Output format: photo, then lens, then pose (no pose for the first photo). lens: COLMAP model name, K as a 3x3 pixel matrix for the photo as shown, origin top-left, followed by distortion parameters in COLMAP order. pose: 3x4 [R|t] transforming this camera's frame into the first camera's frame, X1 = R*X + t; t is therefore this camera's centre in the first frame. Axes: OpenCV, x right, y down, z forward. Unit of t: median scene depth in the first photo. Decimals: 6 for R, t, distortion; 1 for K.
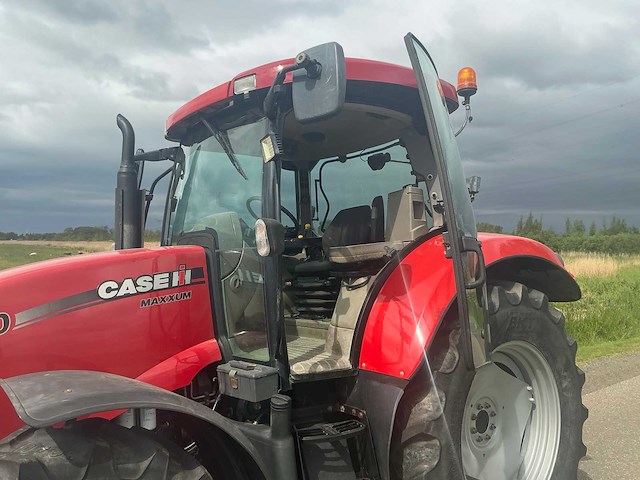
lens RADIAL K [[522.0, 0, 320.0], [0, 522.0, 240.0], [0, 0, 1]] dist [0.123435, -0.251800]
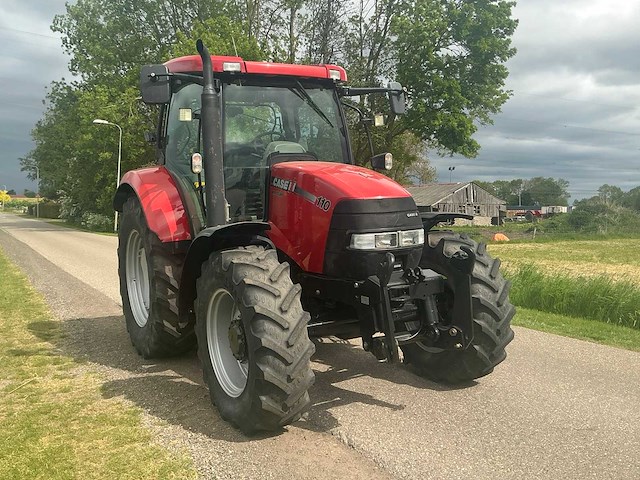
lens RADIAL K [[600.6, 0, 320.0], [0, 600.6, 240.0], [0, 0, 1]] dist [0.126635, -0.201515]
pose [[0.136835, -0.059742, 0.988791, -2.226671], [-0.015421, 0.997930, 0.062429, 0.142954], [-0.990474, -0.023790, 0.135630, 0.749284]]
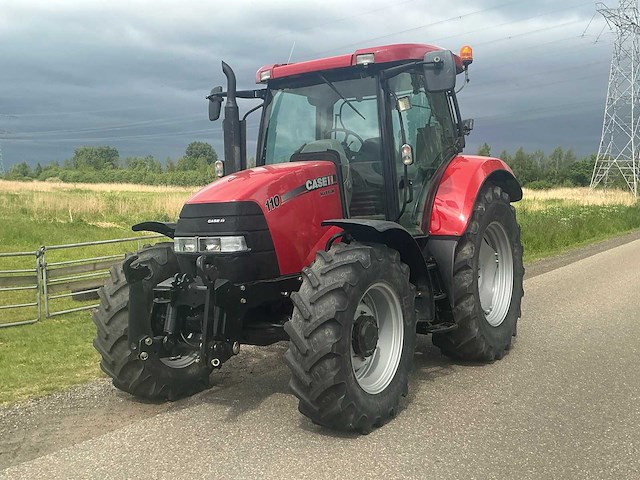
lens RADIAL K [[702.4, 0, 320.0], [0, 702.4, 240.0], [0, 0, 1]] dist [0.091185, -0.029745]
pose [[0.944687, -0.024422, 0.327062, -0.979002], [-0.004648, 0.996126, 0.087809, 0.064024], [-0.327940, -0.084472, 0.940914, -1.010030]]
